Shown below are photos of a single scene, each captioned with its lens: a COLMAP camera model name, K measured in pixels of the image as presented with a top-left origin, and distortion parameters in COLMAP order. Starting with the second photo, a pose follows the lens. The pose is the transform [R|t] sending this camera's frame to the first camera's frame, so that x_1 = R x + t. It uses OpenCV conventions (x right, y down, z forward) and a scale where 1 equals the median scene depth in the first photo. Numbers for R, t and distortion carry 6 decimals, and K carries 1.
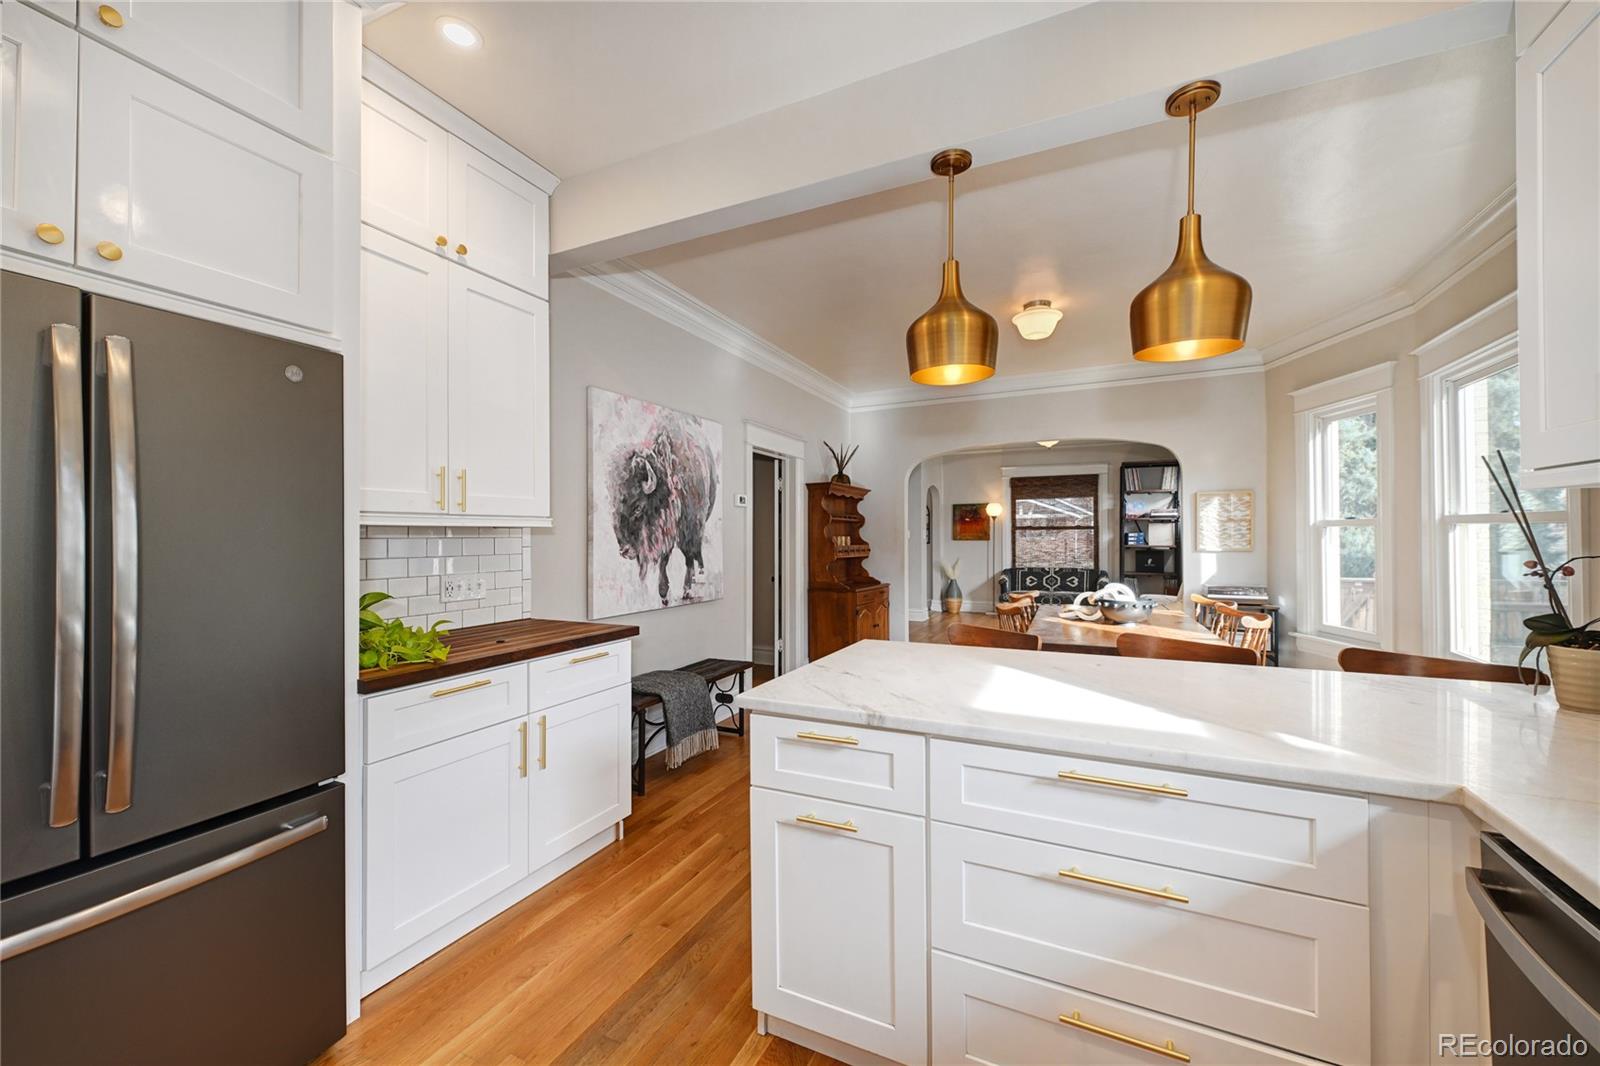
lens RADIAL K [[631.0, 0, 802.0], [0, 631.0, 537.6], [0, 0, 1]] dist [0.006176, -0.001124]
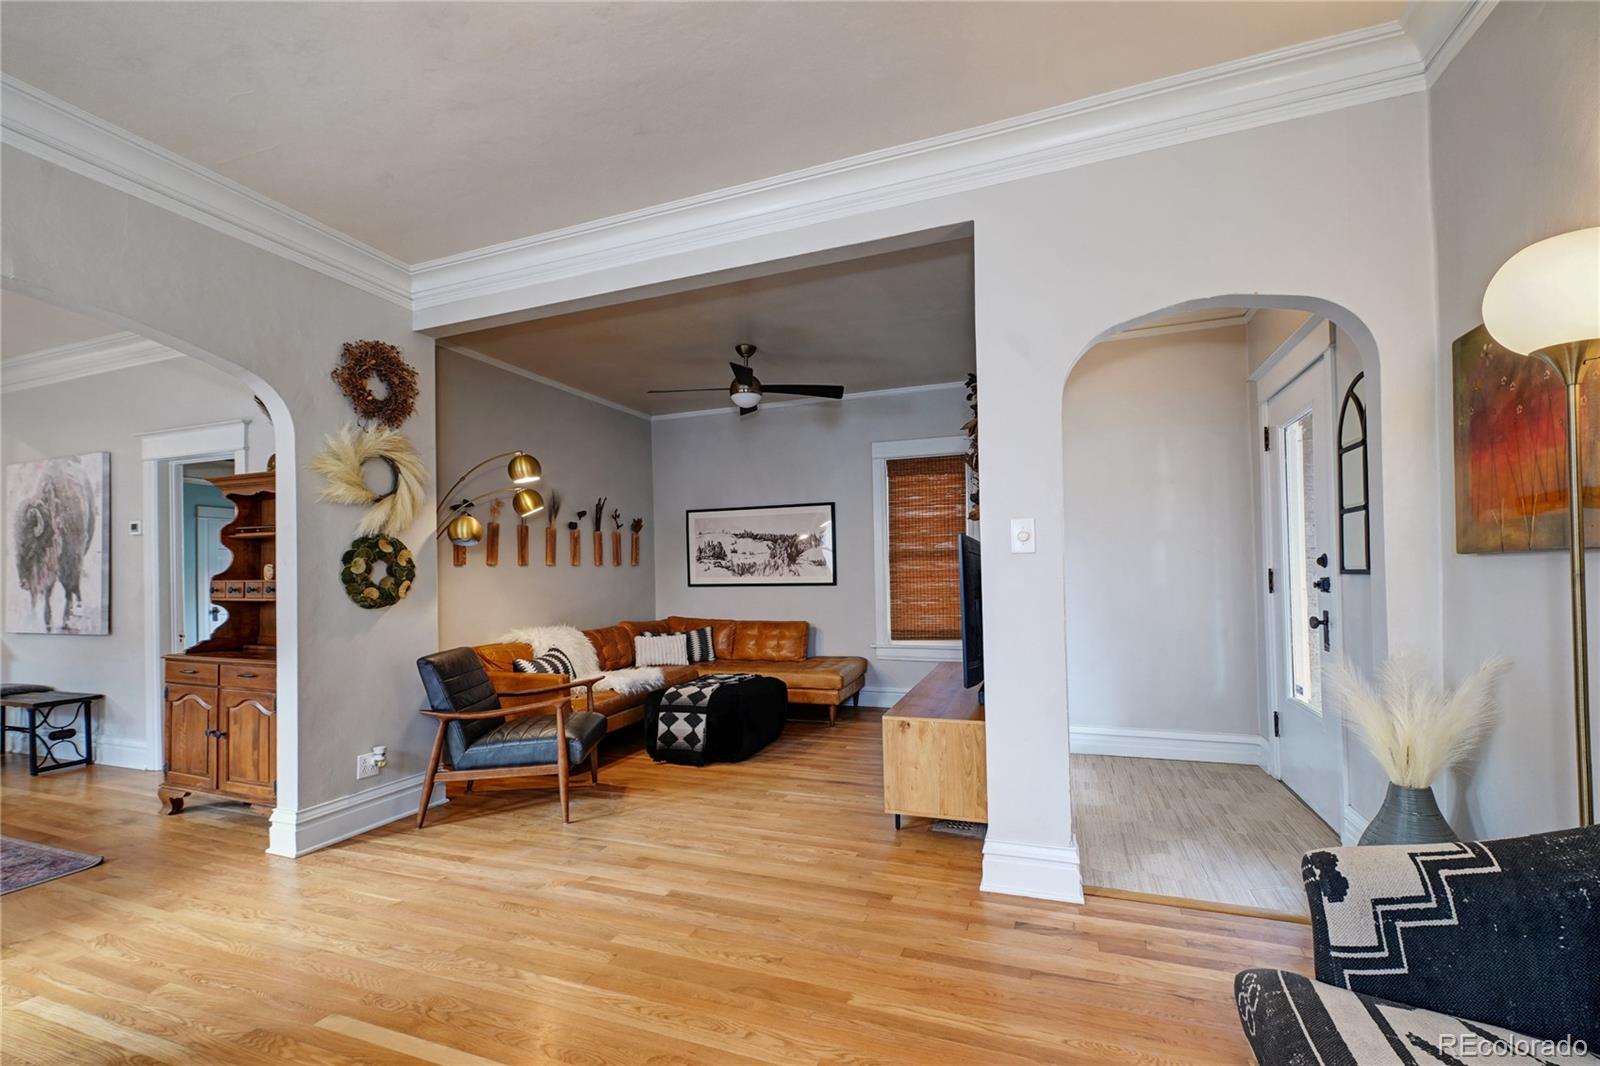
lens RADIAL K [[675.3, 0, 752.7], [0, 675.3, 568.5], [0, 0, 1]] dist [0.004898, -0.000673]
pose [[0.071180, -0.011447, -0.997398, 0.996525], [0.011969, 0.999872, -0.010621, 0.019257], [0.997392, -0.011182, 0.071308, 1.971721]]
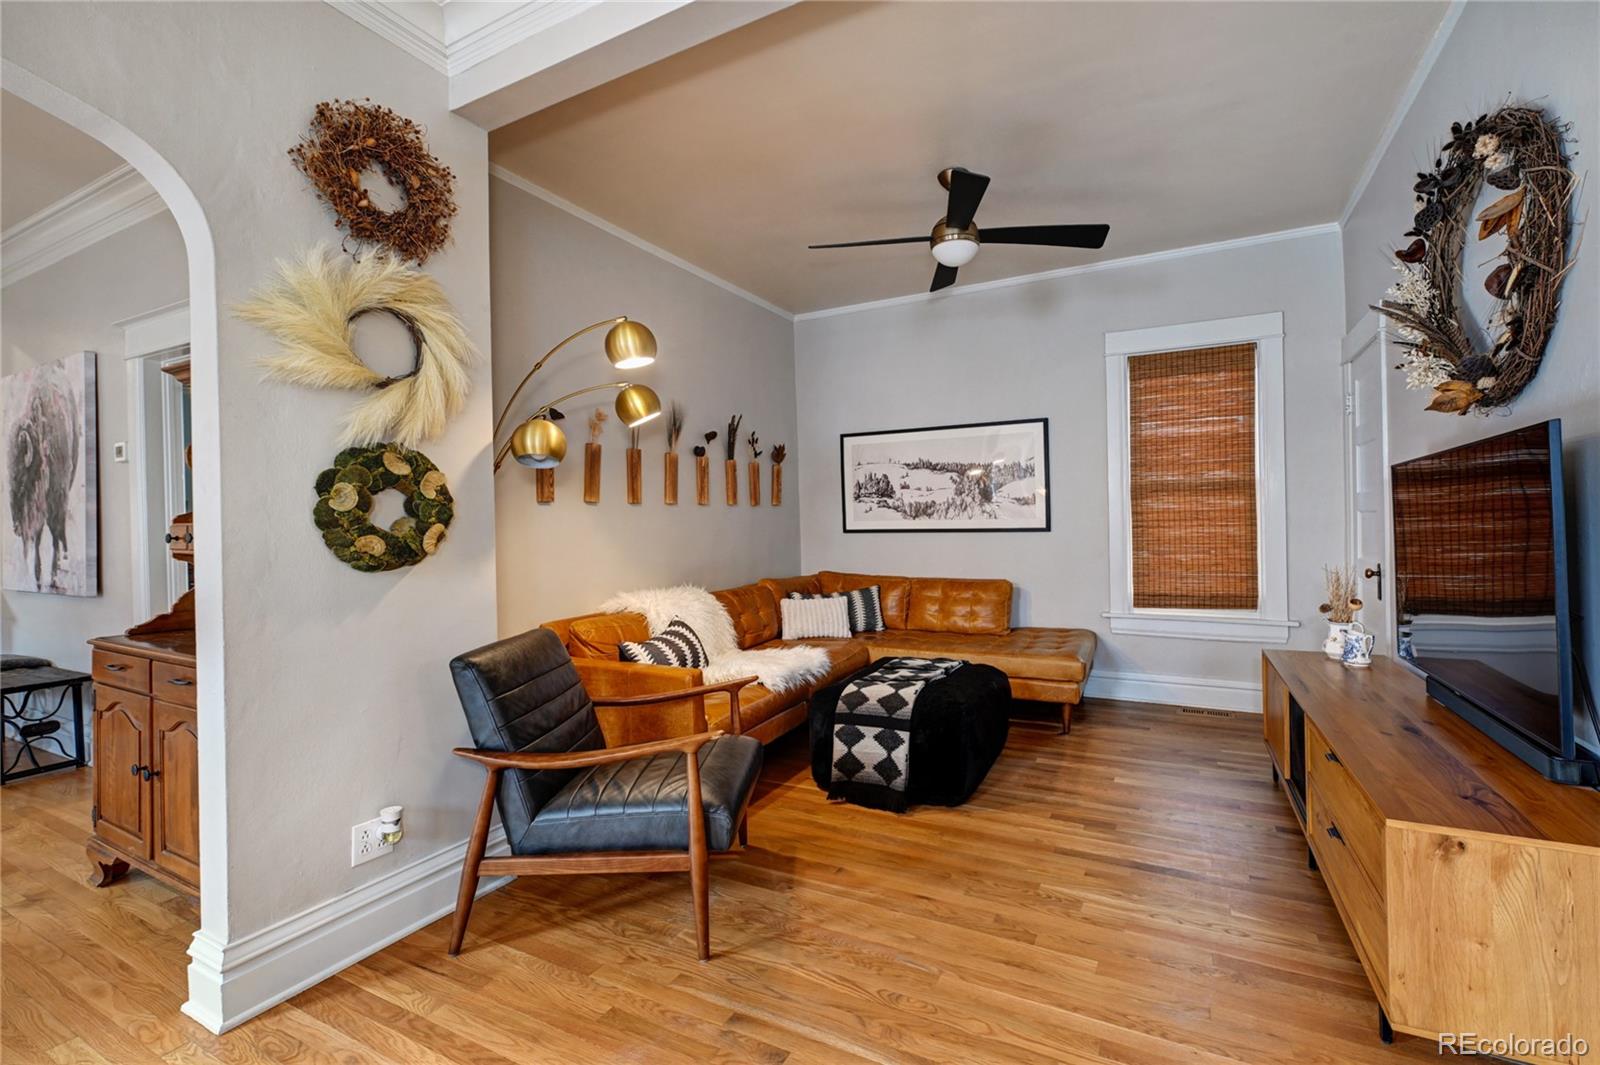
lens RADIAL K [[684.2, 0, 798.4], [0, 684.2, 527.4], [0, 0, 1]] dist [-0.000060, -0.000221]
pose [[-0.031091, 0.009365, -0.999473, 0.639316], [0.012092, 0.999886, 0.008993, 0.021678], [0.999443, -0.011806, -0.031201, 1.887741]]
